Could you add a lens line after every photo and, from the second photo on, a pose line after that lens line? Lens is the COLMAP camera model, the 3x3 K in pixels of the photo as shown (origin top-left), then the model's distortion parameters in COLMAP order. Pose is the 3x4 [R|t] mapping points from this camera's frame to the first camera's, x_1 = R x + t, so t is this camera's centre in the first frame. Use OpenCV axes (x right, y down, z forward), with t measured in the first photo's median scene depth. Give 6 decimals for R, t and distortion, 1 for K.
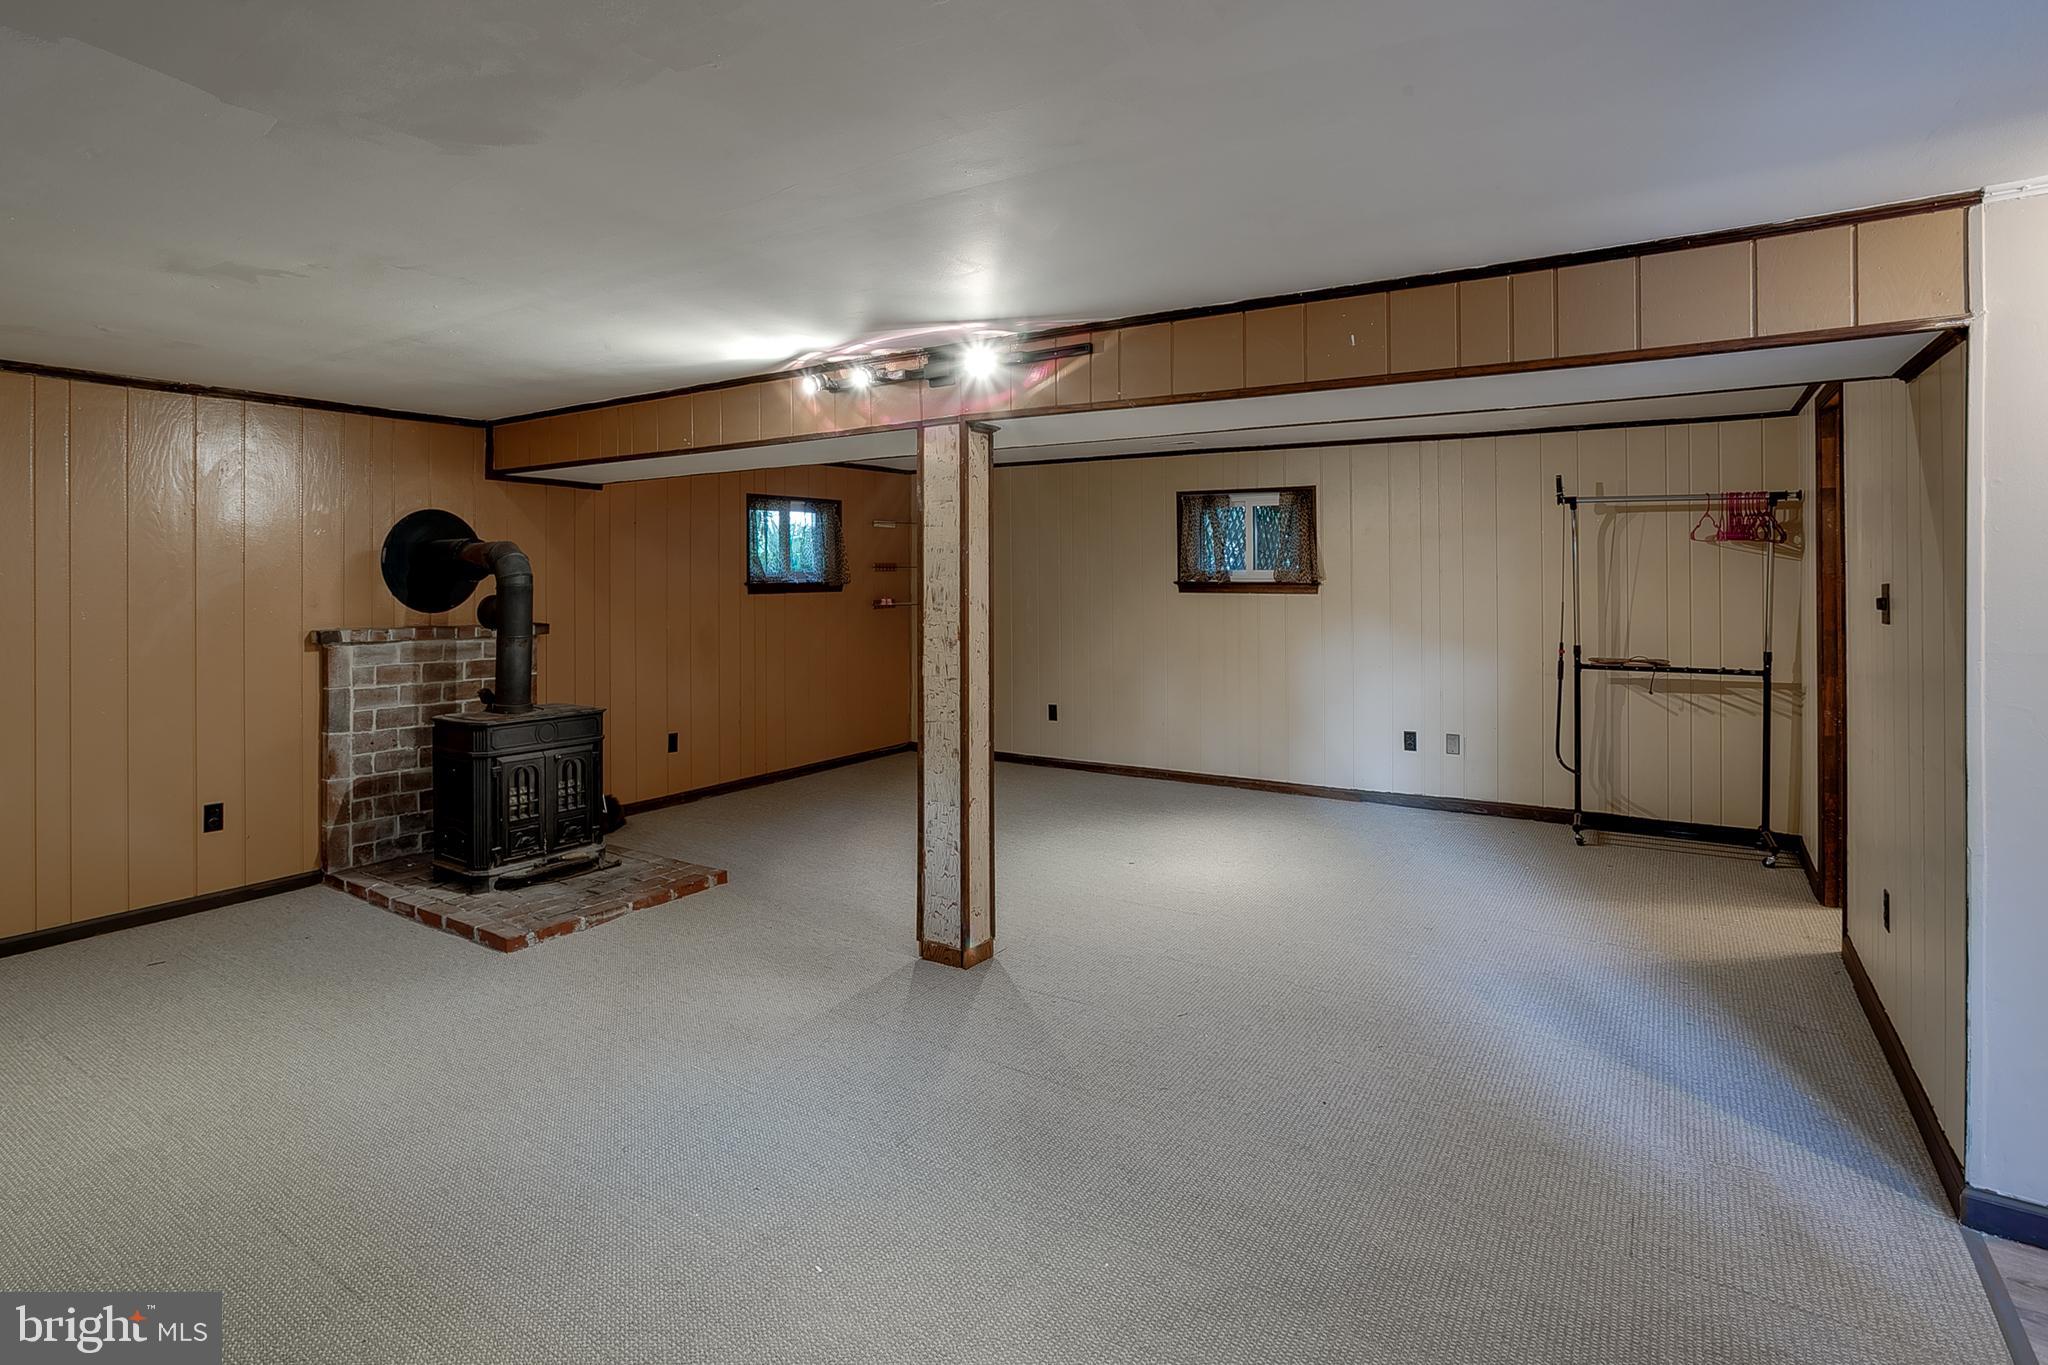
lens RADIAL K [[1068.8, 0, 1017.9], [0, 1068.8, 571.7], [0, 0, 1]] dist [-0.041800, 0.000008]
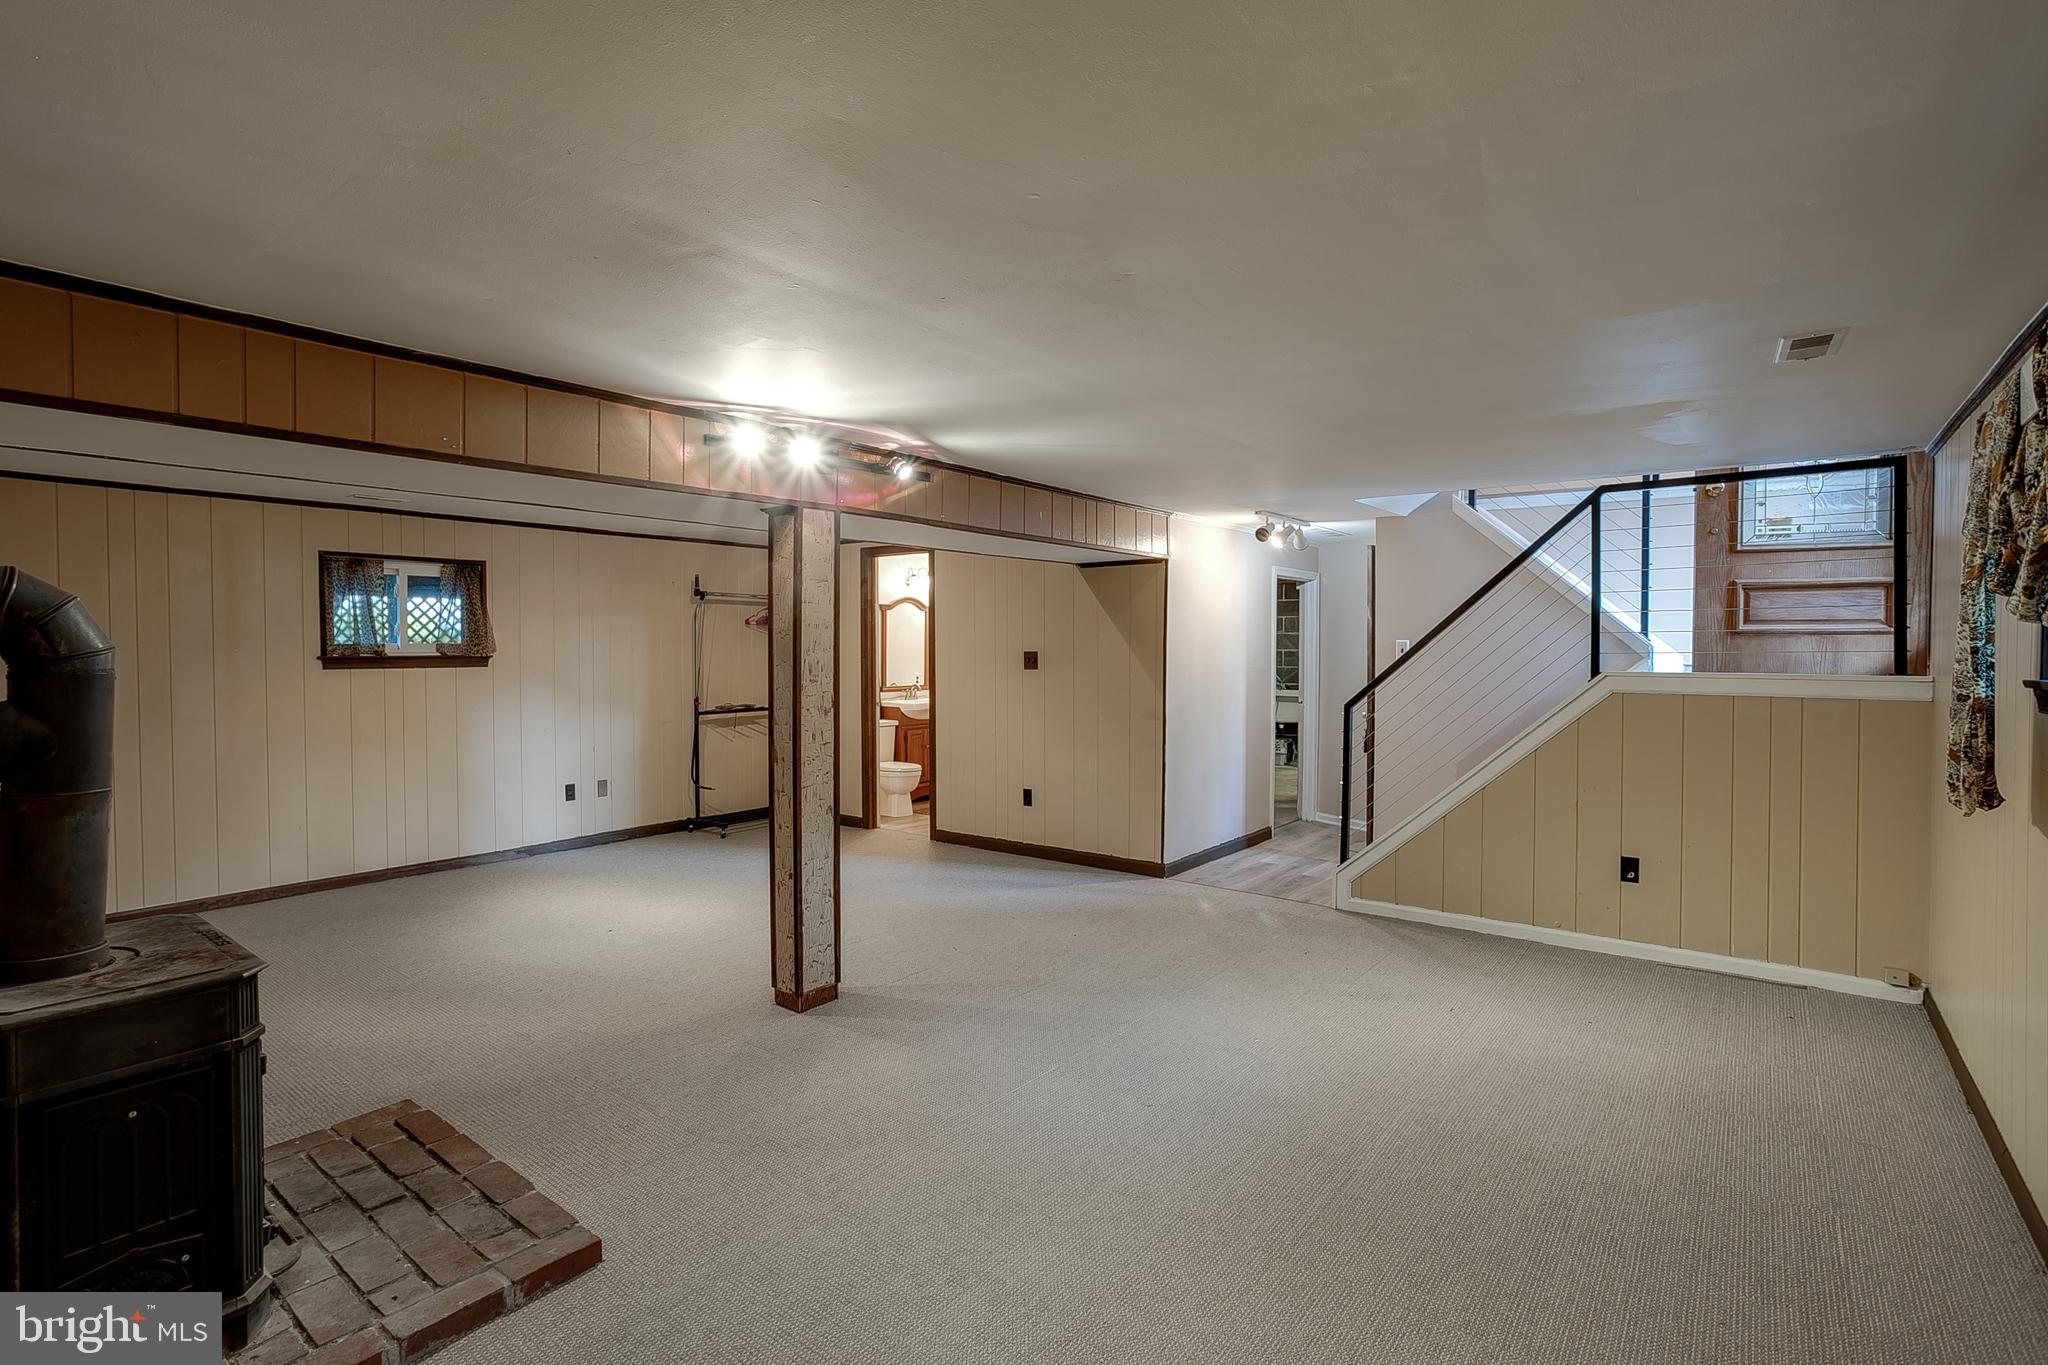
lens RADIAL K [[974.4, 0, 994.8], [0, 974.4, 668.5], [0, 0, 1]] dist [-0.048348, 0.023723]
pose [[0.089455, -0.023005, 0.995725, -1.026579], [-0.003106, 0.999722, 0.023376, -0.000560], [-0.995986, -0.005184, 0.089359, 0.727909]]
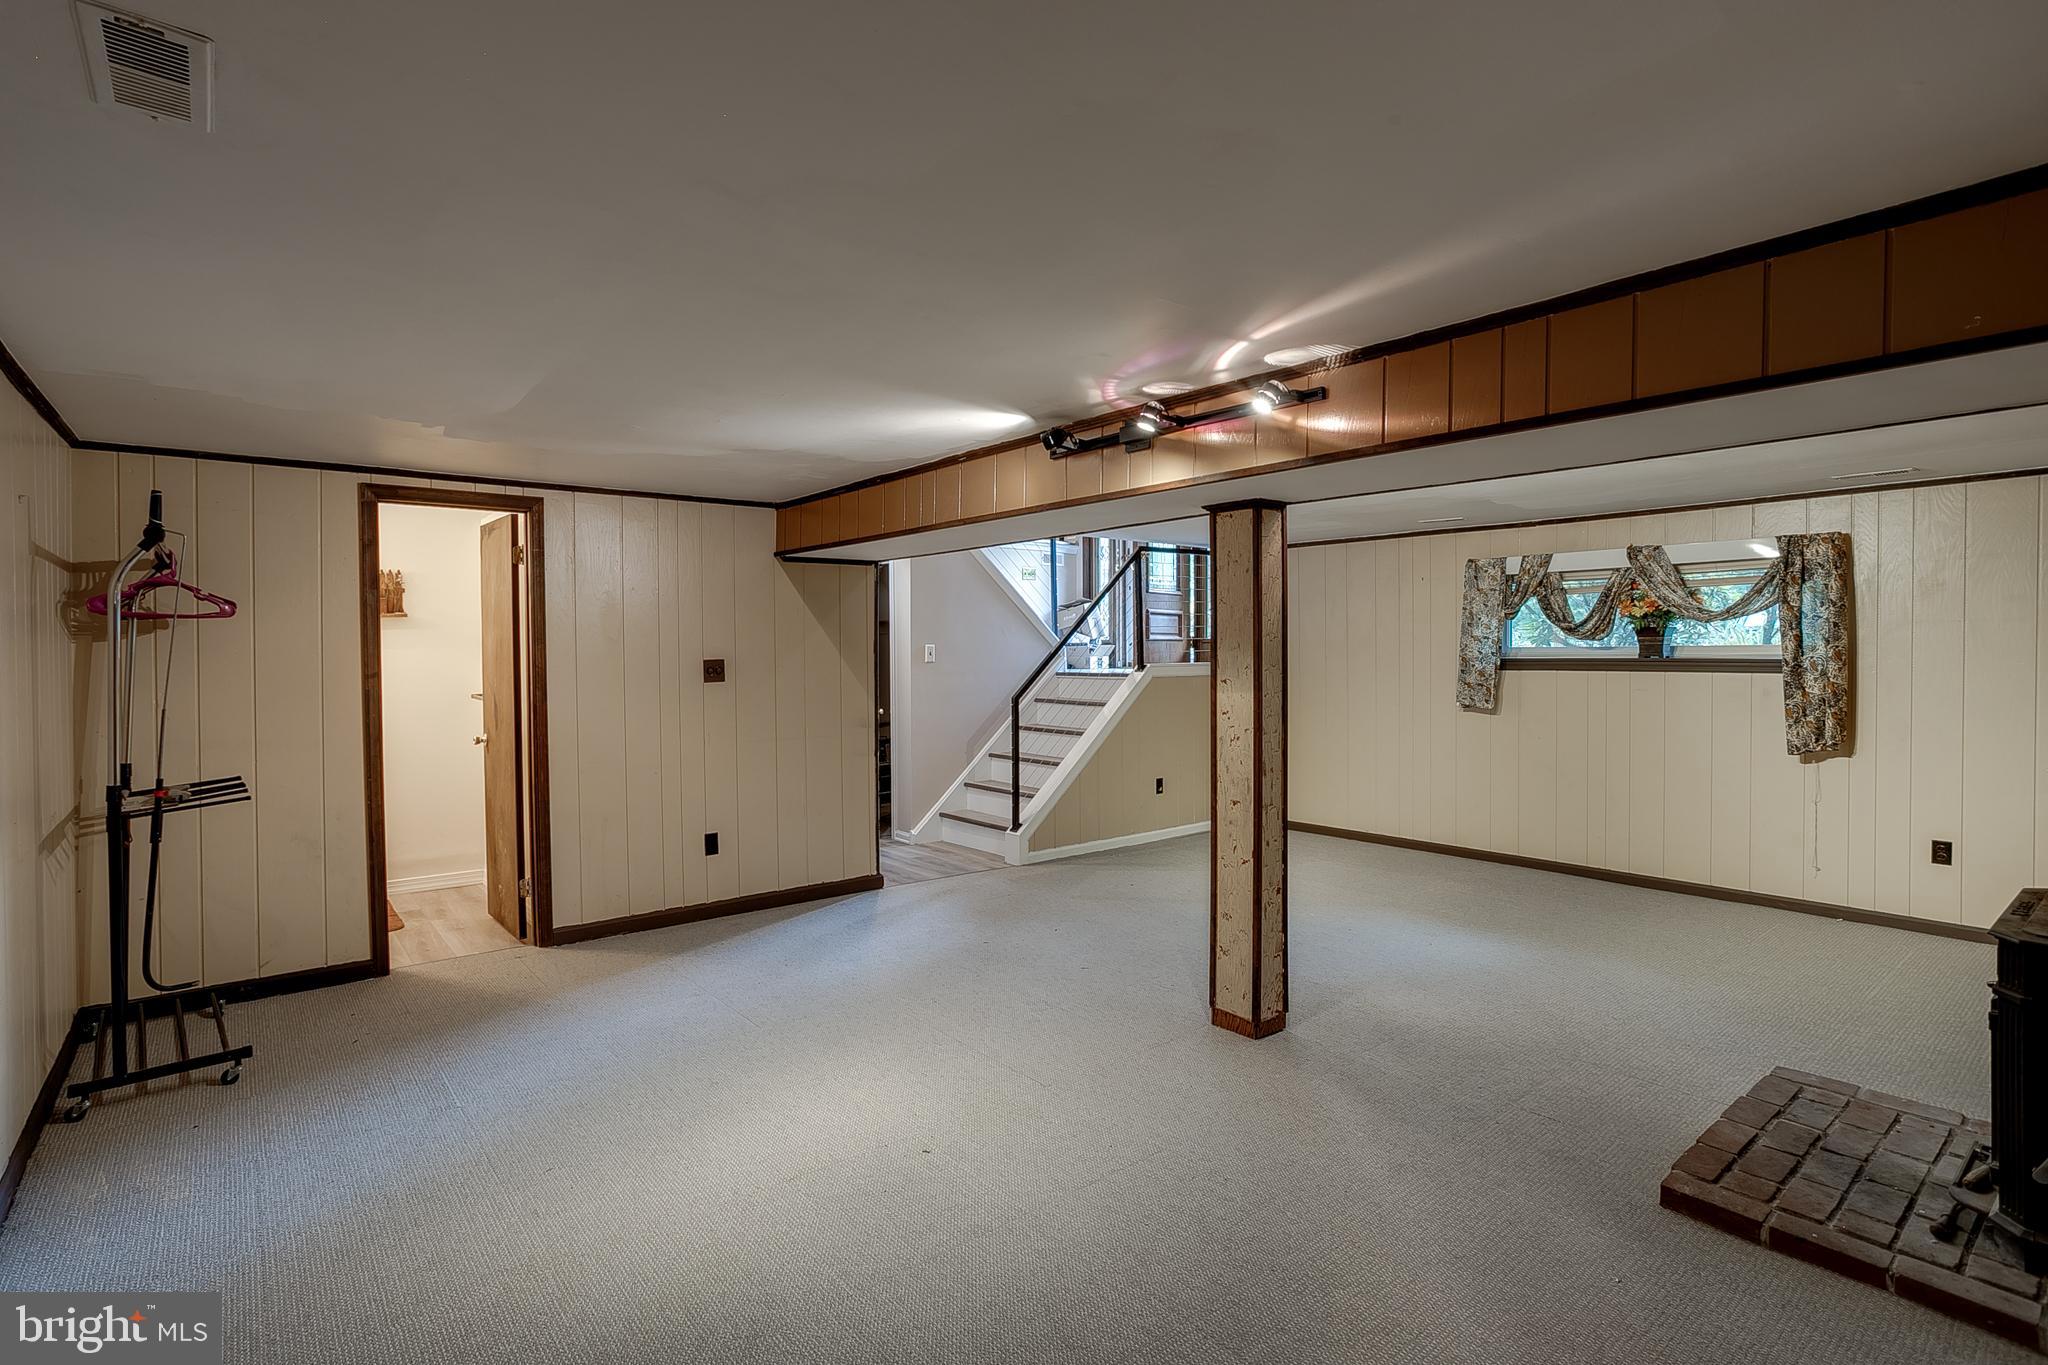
lens RADIAL K [[974.4, 0, 994.8], [0, 974.4, 668.5], [0, 0, 1]] dist [-0.048348, 0.023723]
pose [[-0.945094, 0.001093, 0.326796, -0.116054], [0.007546, 0.999801, 0.018479, -0.000033], [-0.326711, 0.019930, -0.944914, 1.989377]]
